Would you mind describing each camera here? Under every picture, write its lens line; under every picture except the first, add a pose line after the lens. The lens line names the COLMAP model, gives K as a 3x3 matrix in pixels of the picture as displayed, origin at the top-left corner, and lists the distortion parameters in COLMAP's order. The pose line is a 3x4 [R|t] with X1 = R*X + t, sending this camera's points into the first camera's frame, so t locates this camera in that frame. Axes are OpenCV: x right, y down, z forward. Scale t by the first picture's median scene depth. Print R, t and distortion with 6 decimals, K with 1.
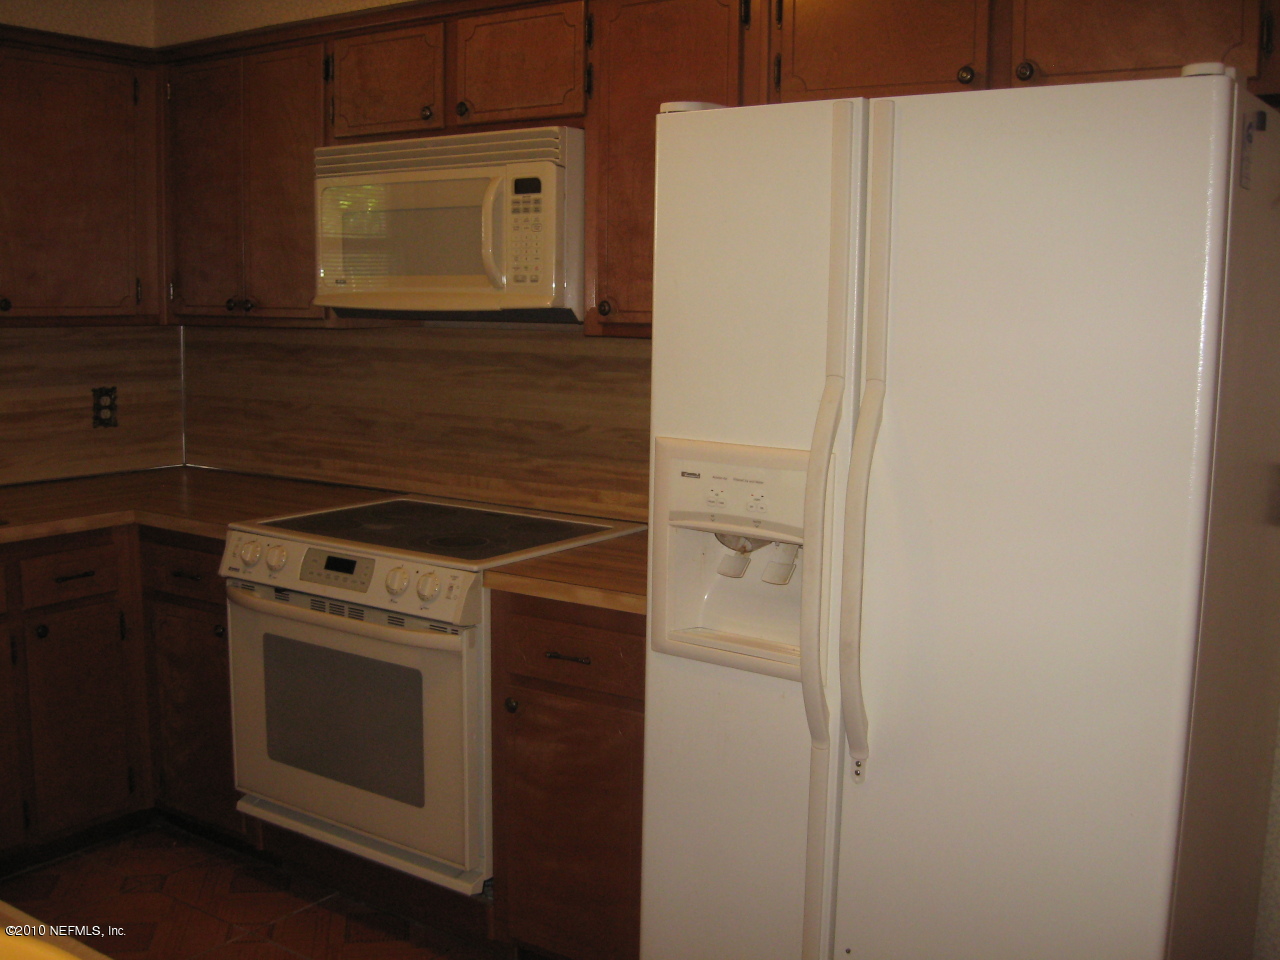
lens RADIAL K [[1333.4, 0, 640.6], [0, 1333.4, 480.7], [0, 0, 1]] dist [-0.120002, 0.000000]
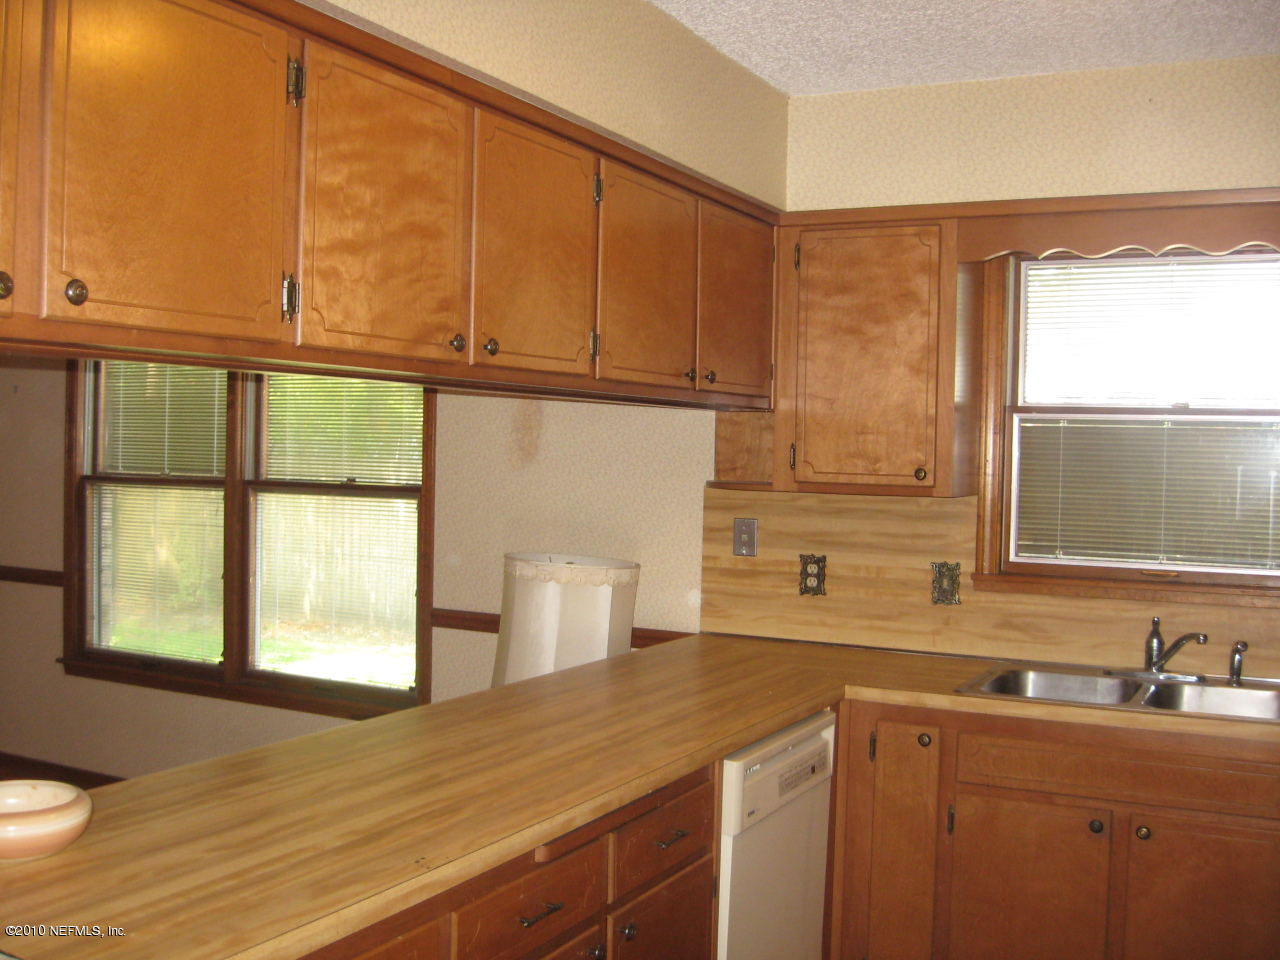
lens RADIAL K [[1333.4, 0, 640.5], [0, 1333.4, 481.3], [0, 0, 1]] dist [-0.120002, 0.000000]
pose [[0.124284, 0.016986, -0.992101, 0.560440], [-0.147254, 0.989098, -0.001512, -0.104941], [0.981259, 0.146278, 0.125430, 0.736134]]
